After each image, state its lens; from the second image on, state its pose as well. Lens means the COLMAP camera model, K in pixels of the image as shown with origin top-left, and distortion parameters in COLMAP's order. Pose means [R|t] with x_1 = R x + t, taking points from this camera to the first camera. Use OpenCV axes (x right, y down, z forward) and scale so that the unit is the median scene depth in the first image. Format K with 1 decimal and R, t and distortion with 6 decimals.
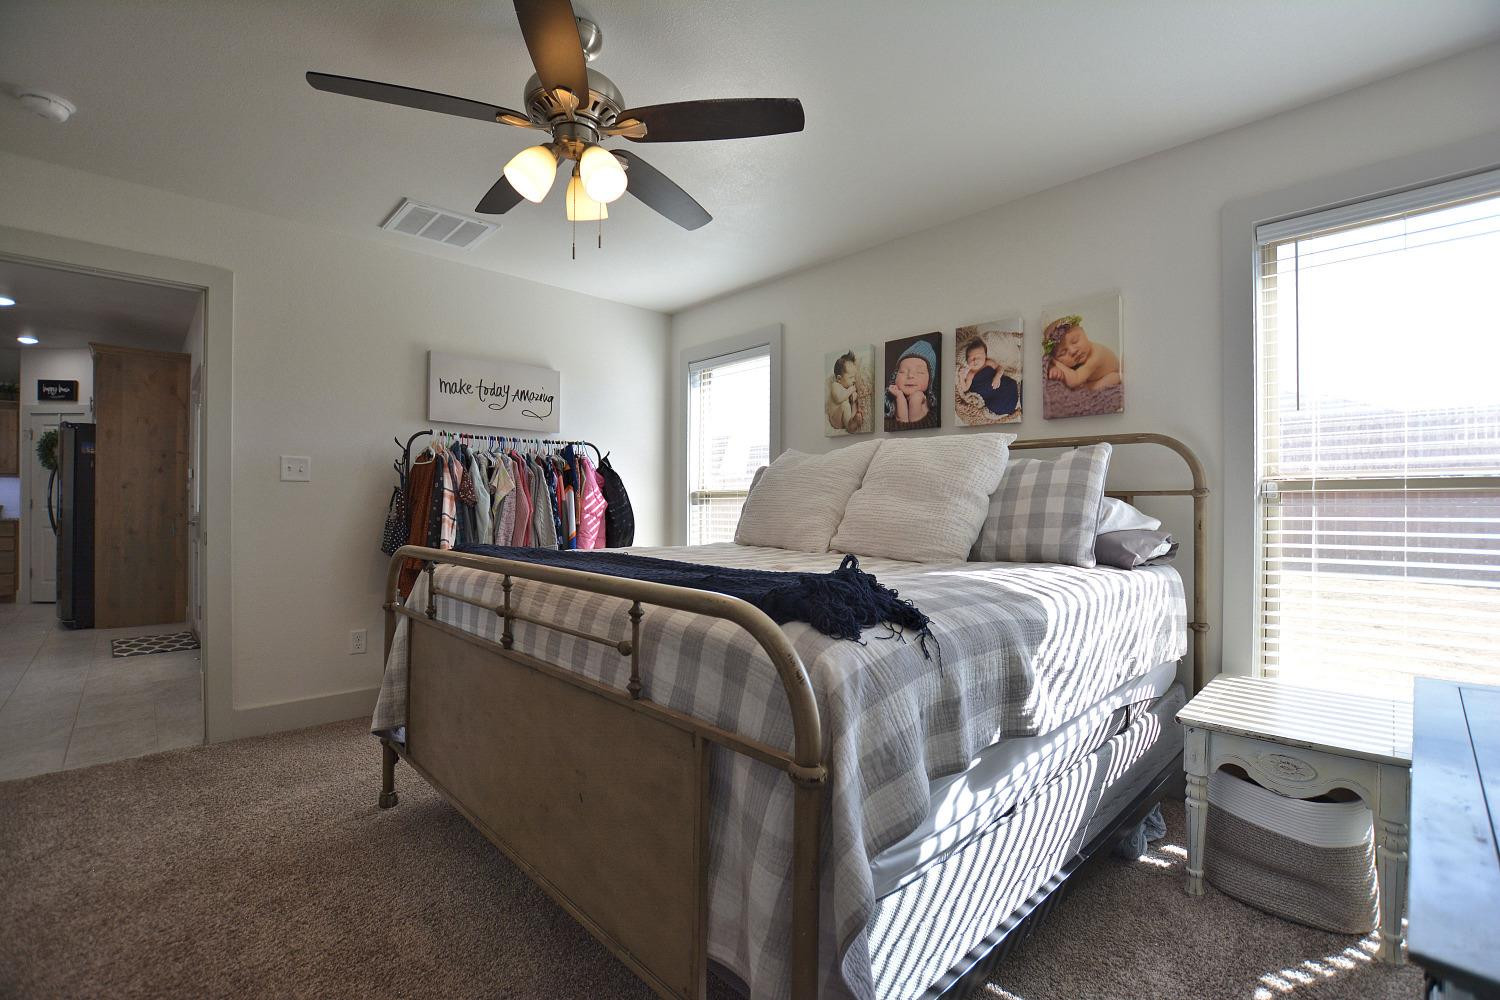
lens RADIAL K [[665.1, 0, 750.7], [0, 665.1, 500.0], [0, 0, 1]] dist [-0.028069, 0.003919]
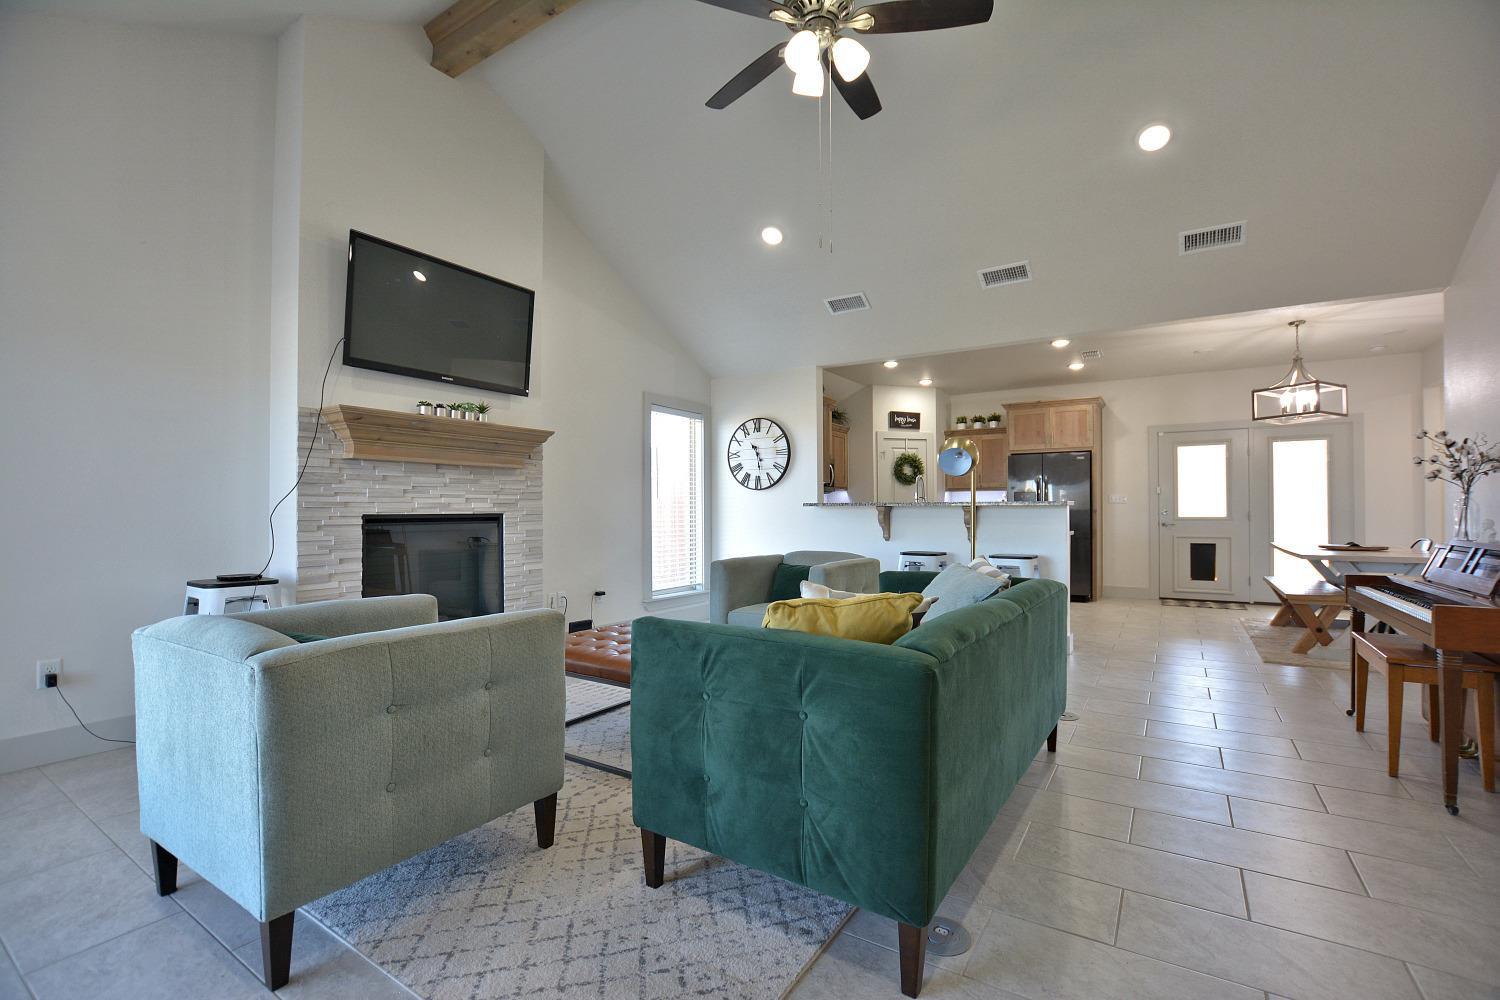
lens RADIAL K [[665.1, 0, 747.6], [0, 665.1, 505.5], [0, 0, 1]] dist [-0.028069, 0.003919]
pose [[0.971340, -0.003635, 0.237667, -1.668490], [0.005018, 0.999974, -0.005214, -0.001148], [-0.237642, 0.006257, 0.971333, -0.162269]]
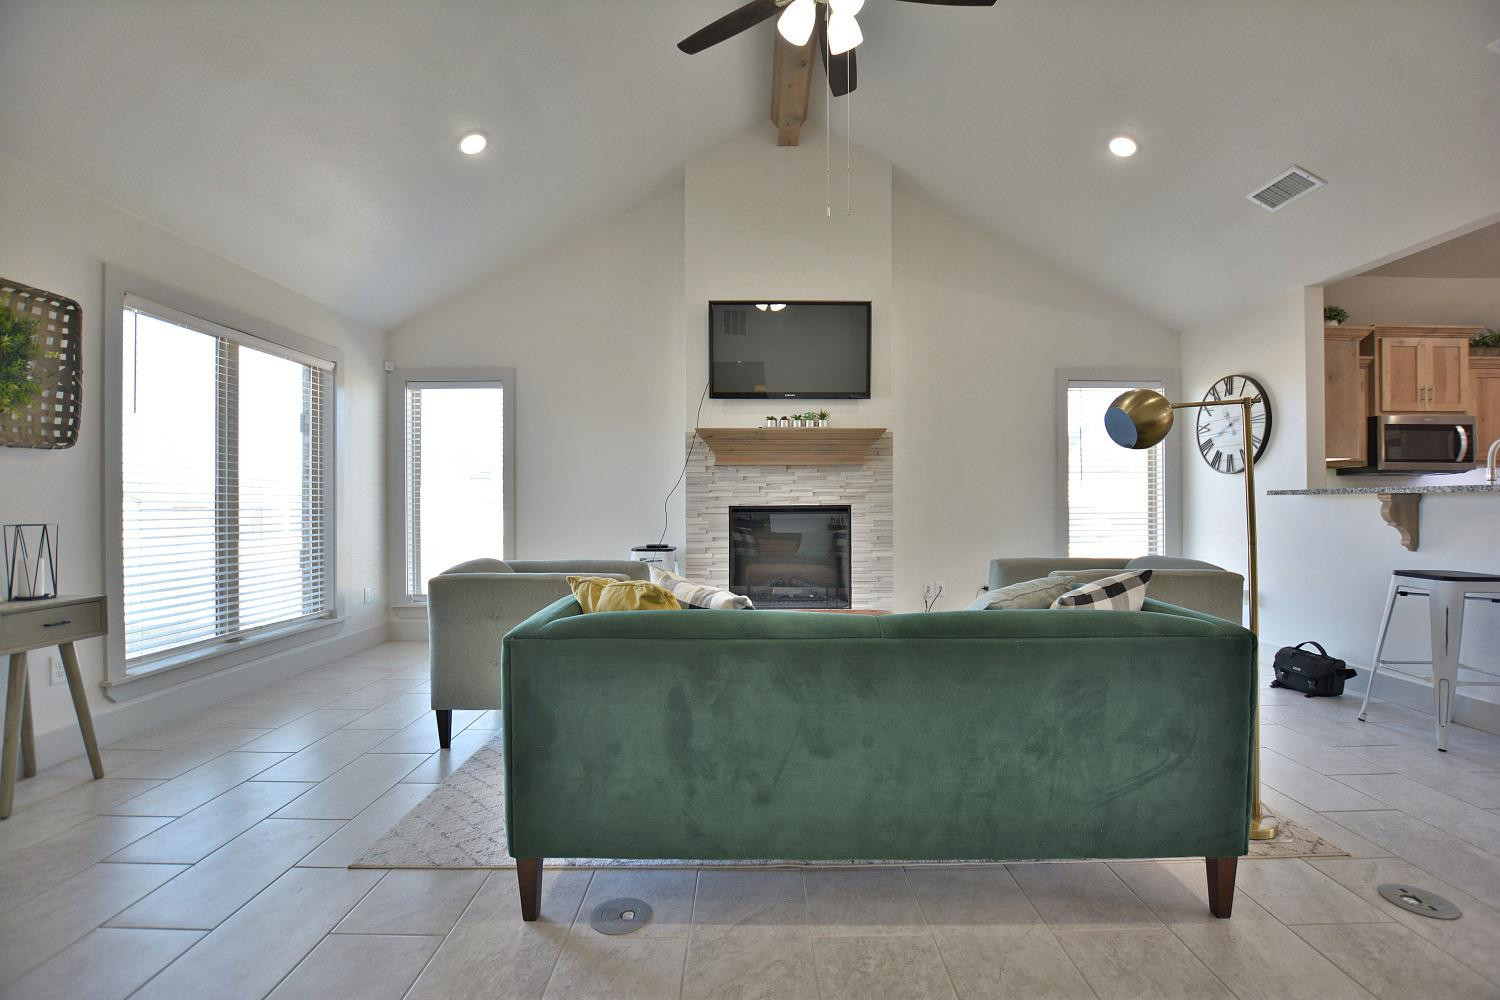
lens RADIAL K [[665.1, 0, 759.2], [0, 665.1, 504.6], [0, 0, 1]] dist [-0.028069, 0.003919]
pose [[0.735472, -0.006483, -0.677524, -1.329477], [0.007270, 0.999972, -0.001677, 0.001946], [0.677516, -0.003692, 0.735499, -0.088567]]
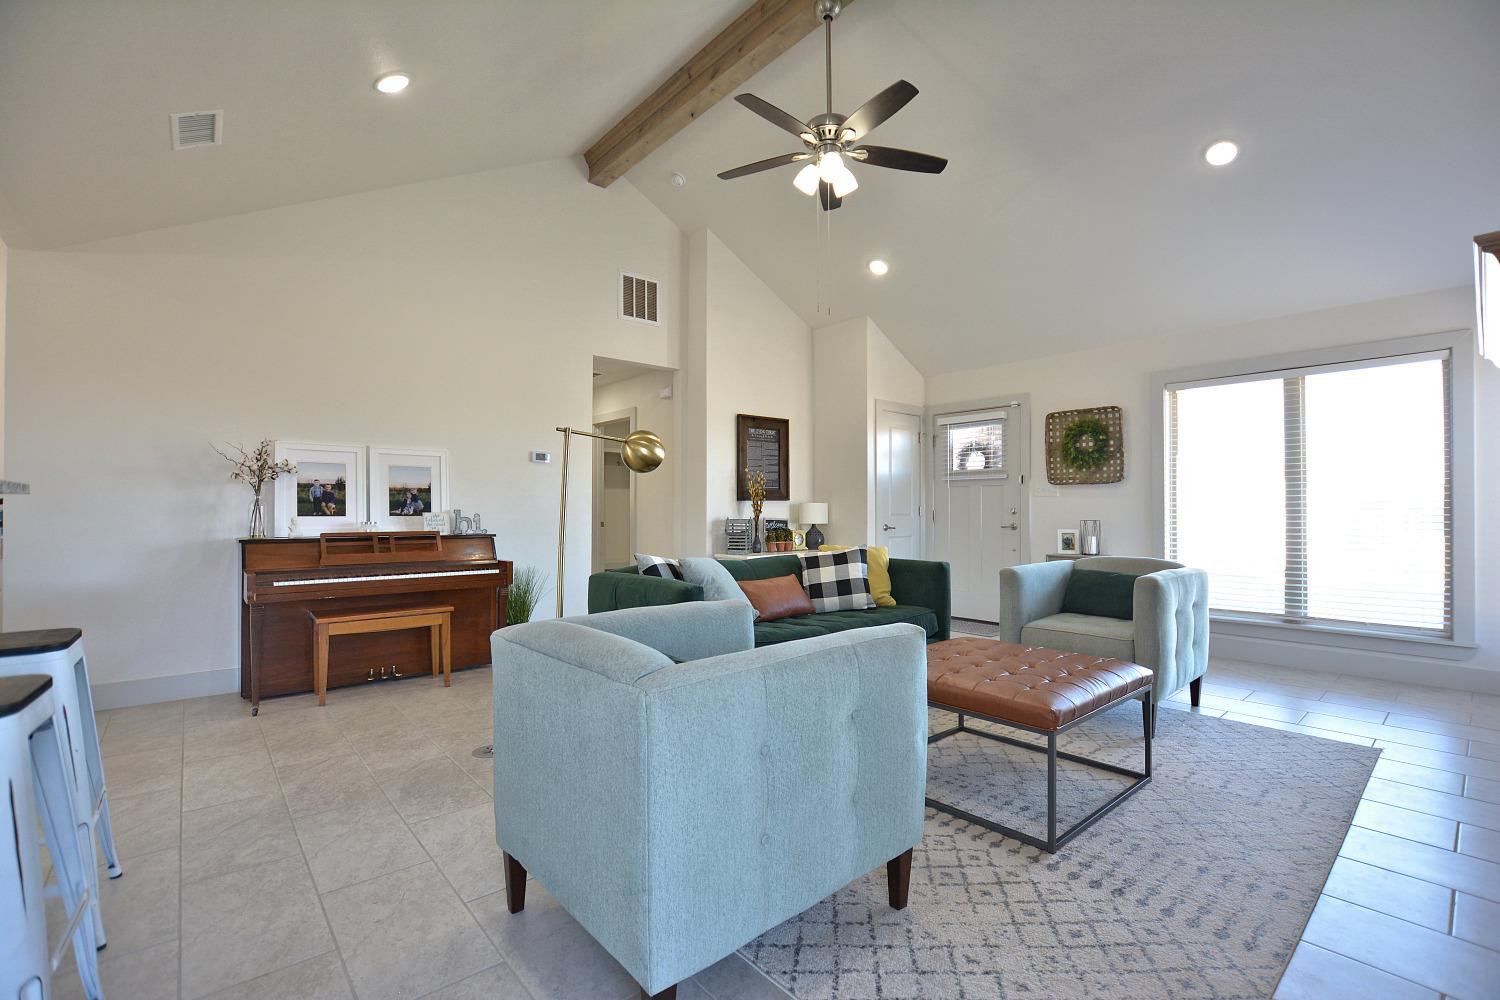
lens RADIAL K [[665.1, 0, 759.7], [0, 665.1, 502.2], [0, 0, 1]] dist [-0.028069, 0.003919]
pose [[-0.999009, -0.004498, 0.044271, -1.505925], [-0.005054, 0.999909, -0.012472, 0.000610], [-0.044210, -0.012684, -0.998942, 0.700436]]
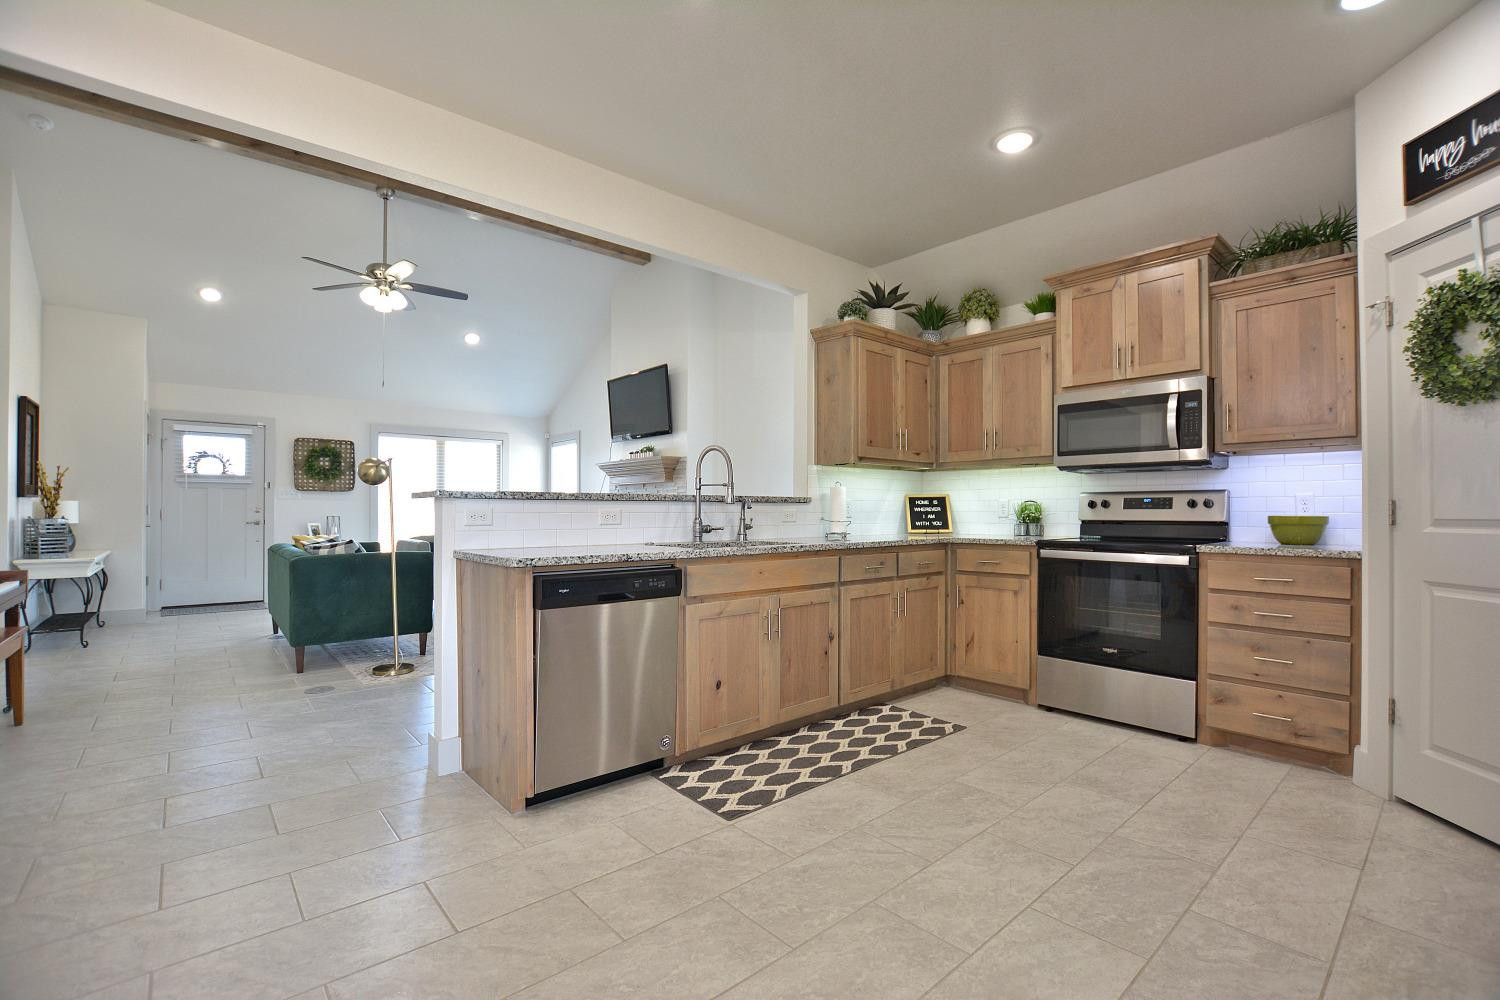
lens RADIAL K [[665.1, 0, 752.6], [0, 665.1, 507.9], [0, 0, 1]] dist [-0.028069, 0.003919]
pose [[-0.039746, -0.009478, -0.999165, -0.753760], [0.000372, 0.999955, -0.009500, 0.006616], [0.999210, -0.000749, -0.039740, 0.672171]]
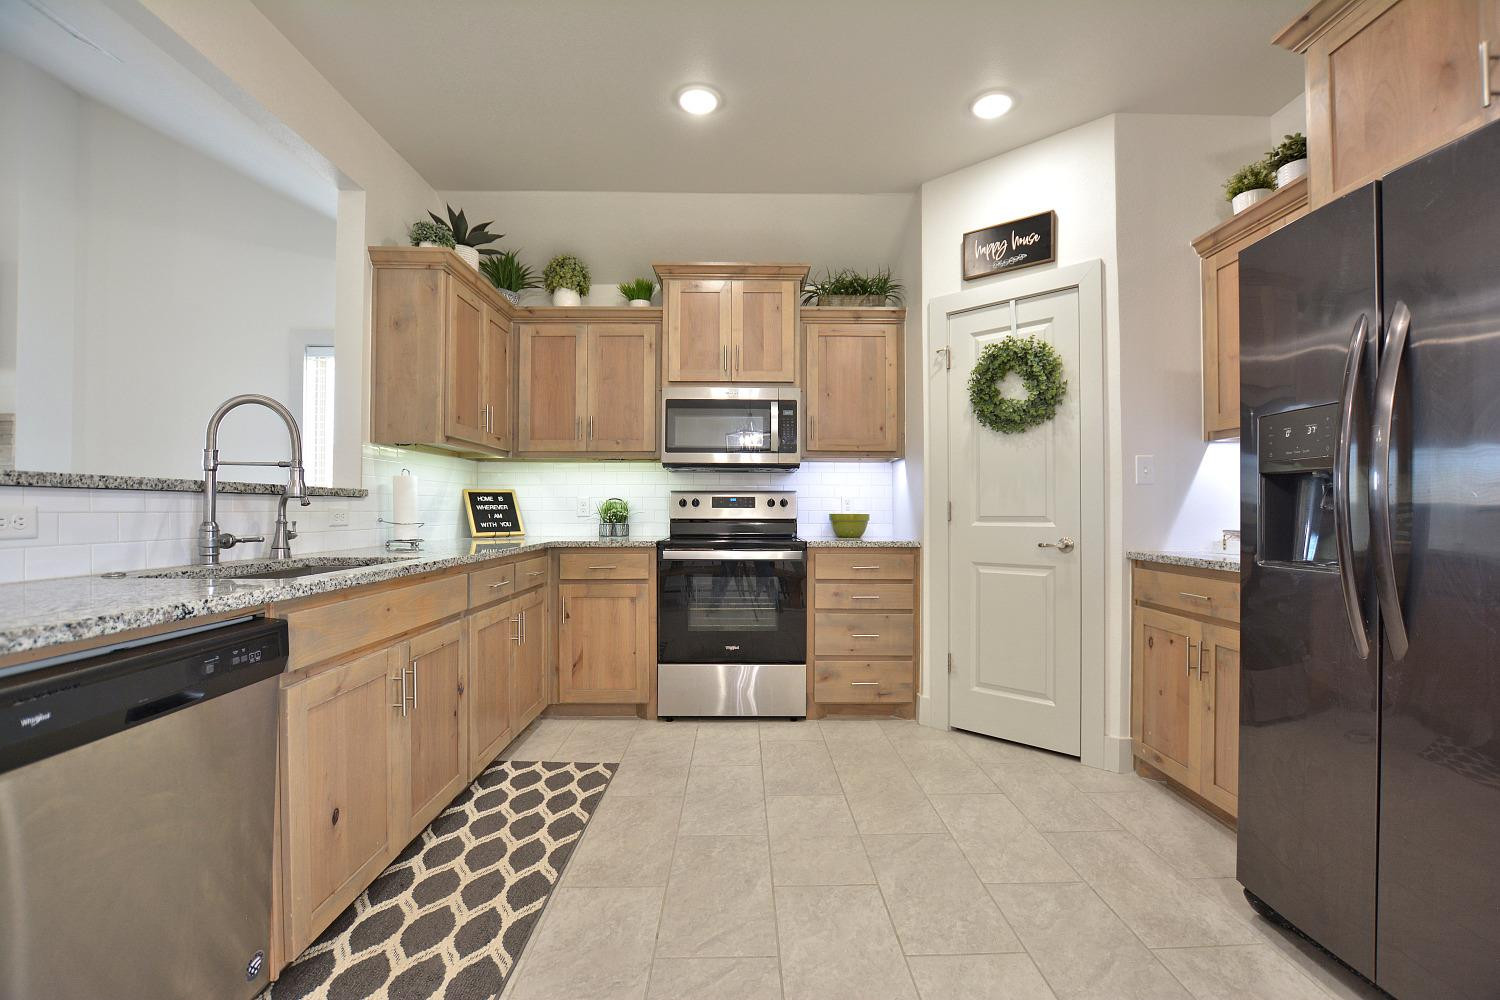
lens RADIAL K [[665.1, 0, 757.8], [0, 665.1, 506.2], [0, 0, 1]] dist [-0.028069, 0.003919]
pose [[0.735706, -0.007257, -0.677262, -0.898428], [0.002915, 0.999967, -0.007549, 0.005559], [0.677295, 0.003579, 0.735703, 0.566224]]
